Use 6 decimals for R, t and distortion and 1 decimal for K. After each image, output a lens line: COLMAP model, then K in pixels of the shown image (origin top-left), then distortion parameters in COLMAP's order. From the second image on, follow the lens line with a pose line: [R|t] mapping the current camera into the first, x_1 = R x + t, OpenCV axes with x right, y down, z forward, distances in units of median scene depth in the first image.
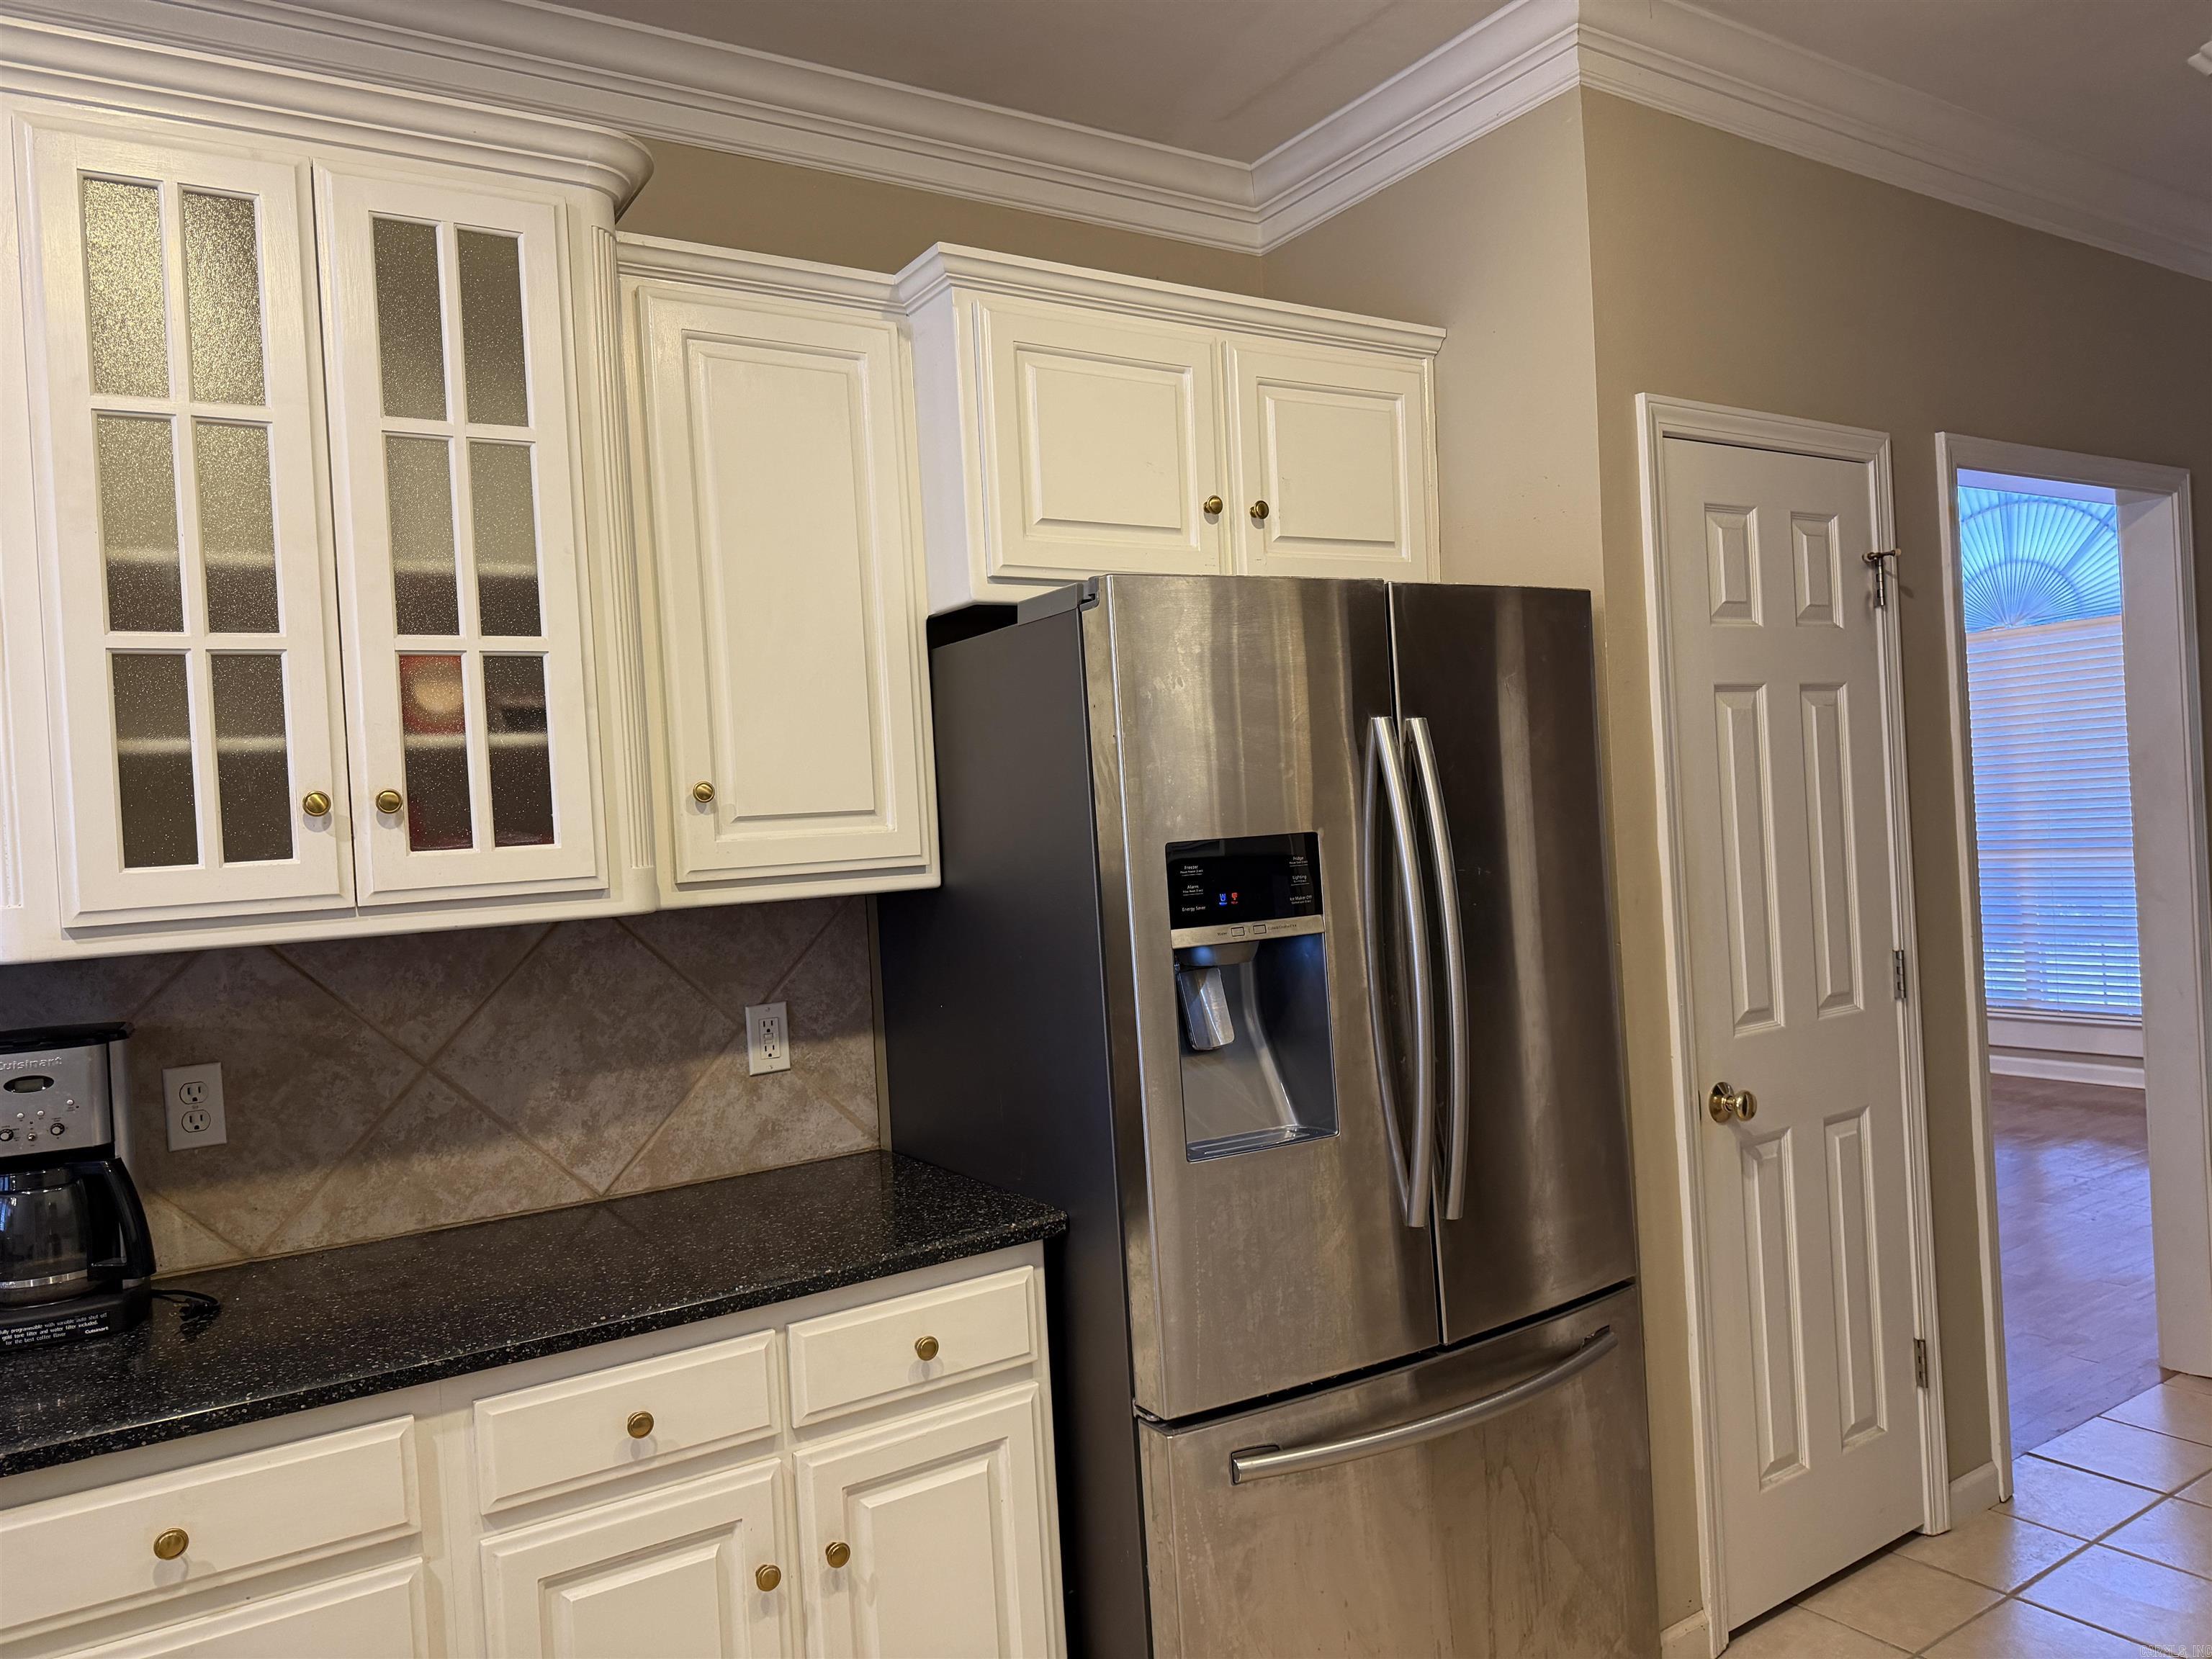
lens RADIAL K [[1550.8, 0, 1113.6], [0, 1550.8, 830.7], [0, 0, 1]] dist [0.048248, -0.075874]
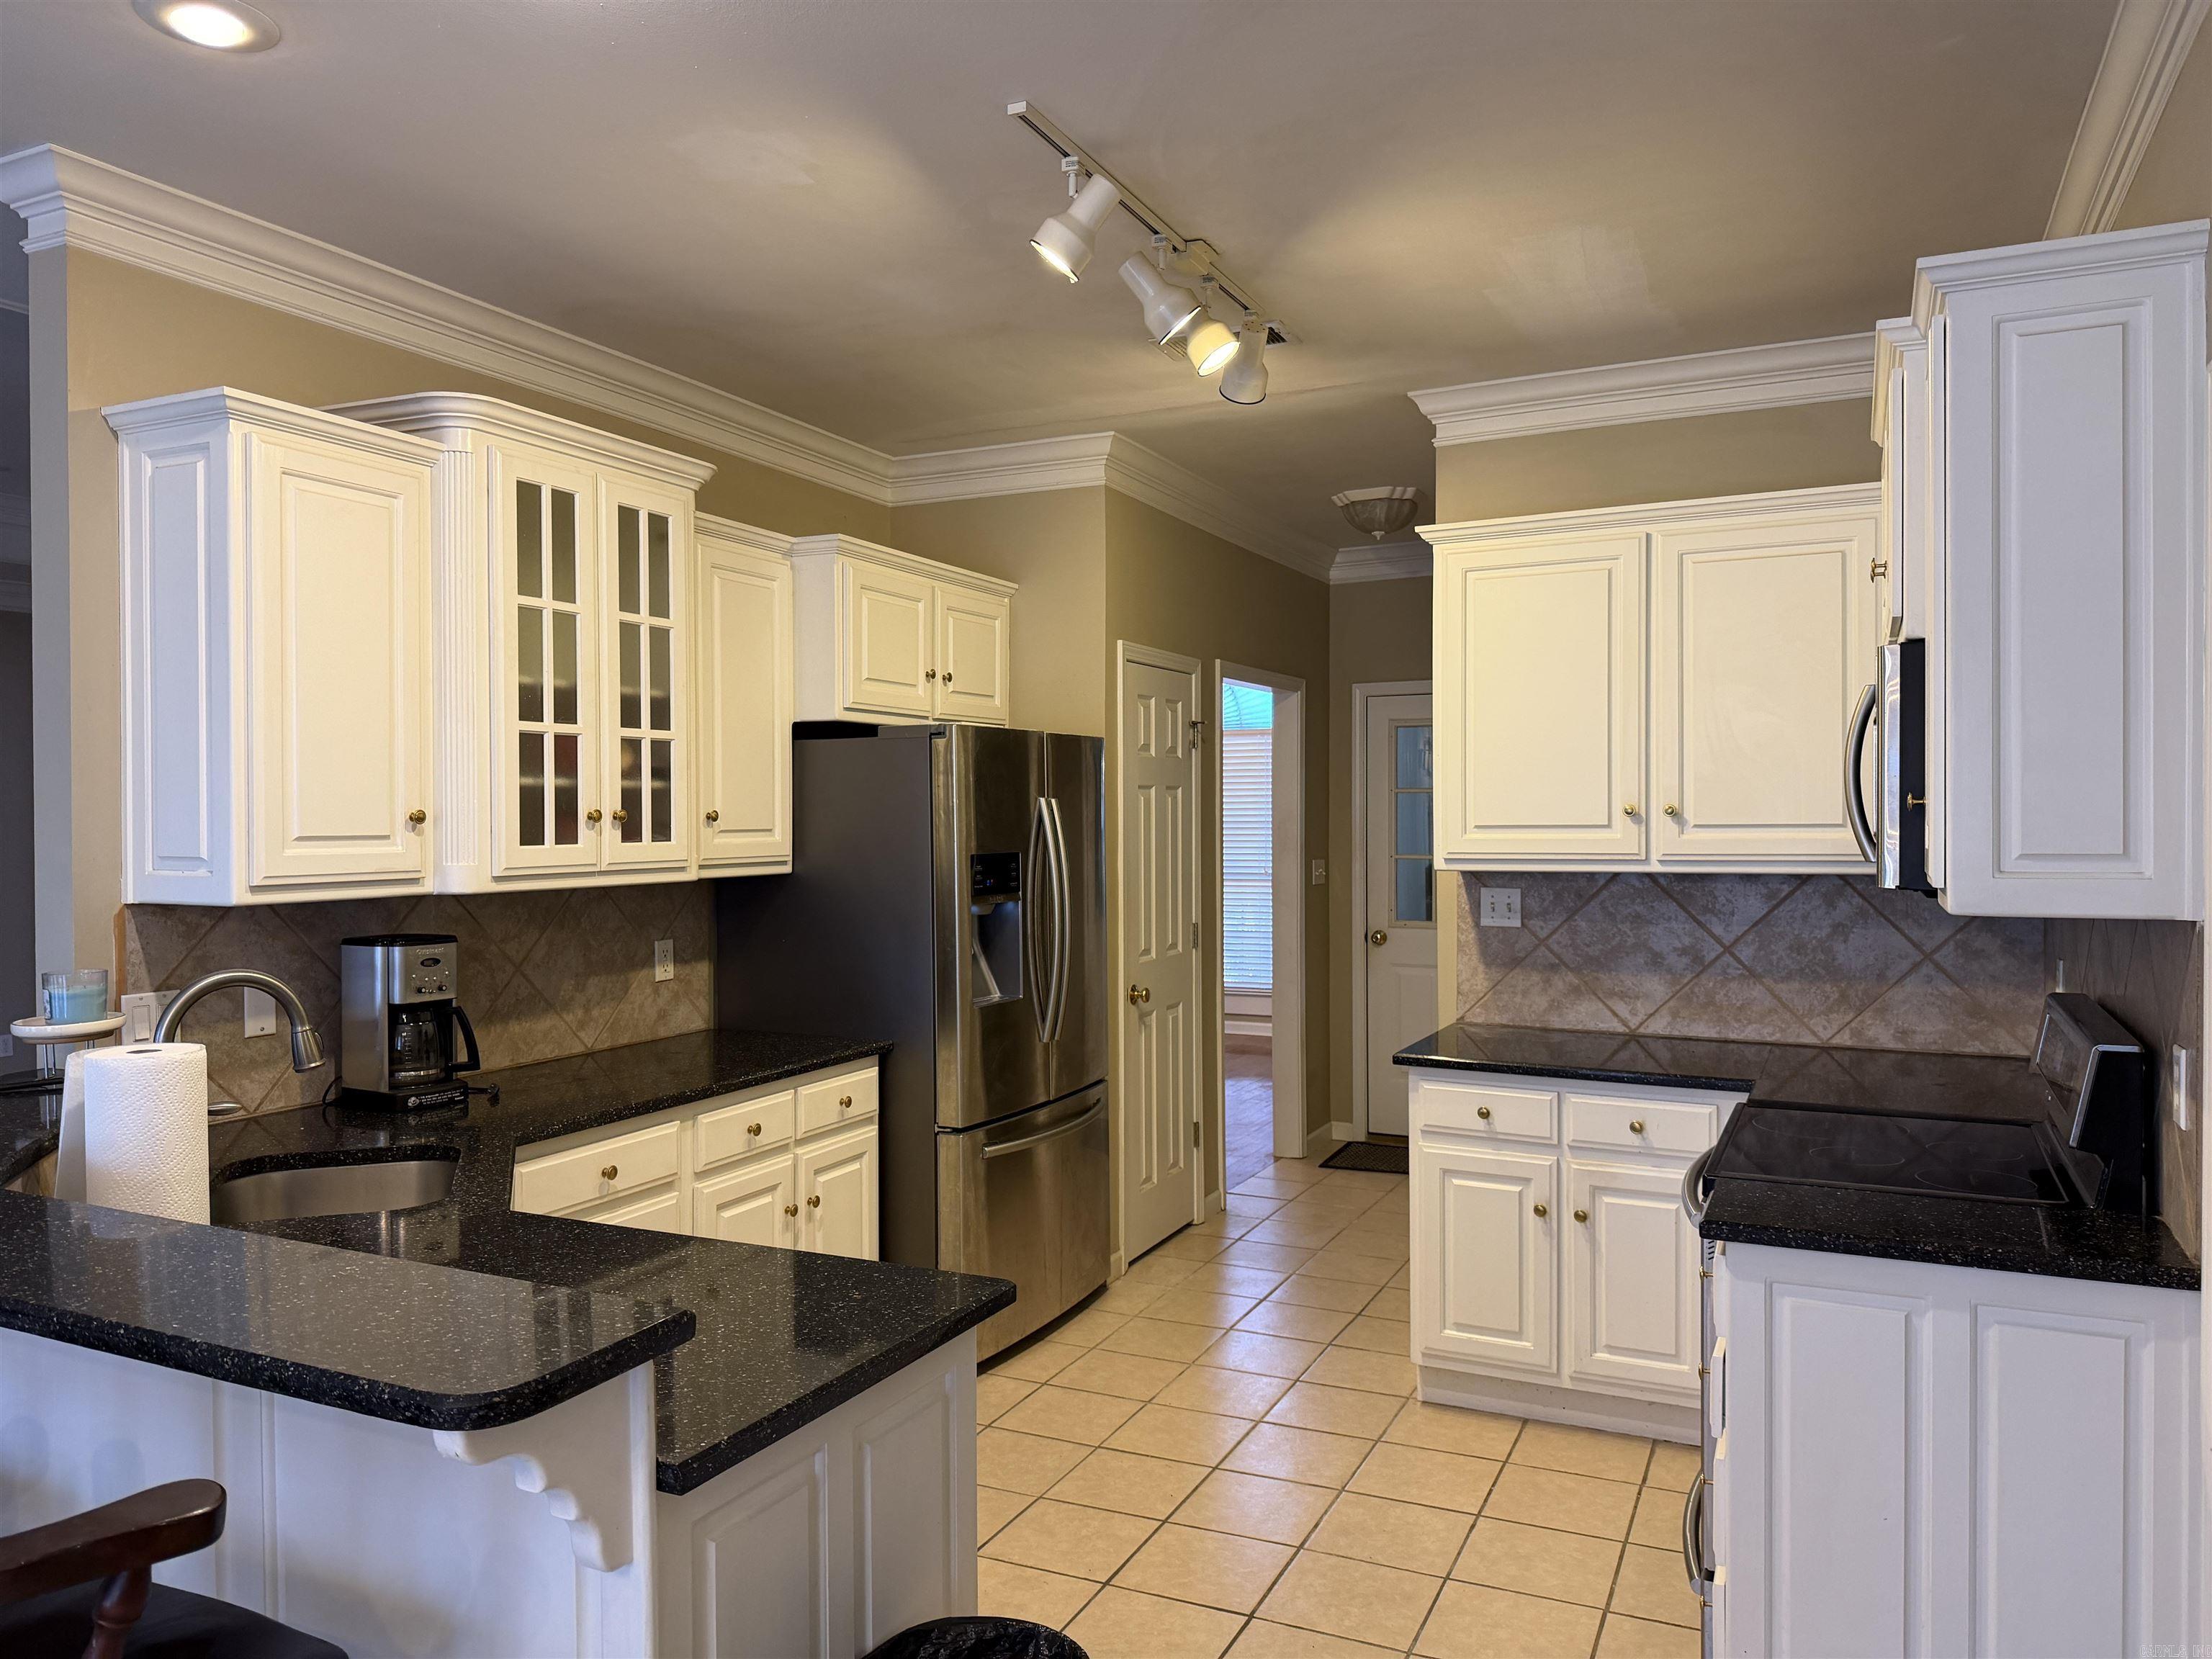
lens RADIAL K [[1550.8, 0, 1113.6], [0, 1550.8, 830.7], [0, 0, 1]] dist [0.048248, -0.075874]
pose [[0.847915, 0.049253, 0.527840, -0.786275], [-0.041874, 0.998786, -0.025931, 0.019007], [-0.528476, -0.000116, 0.848948, -0.763344]]
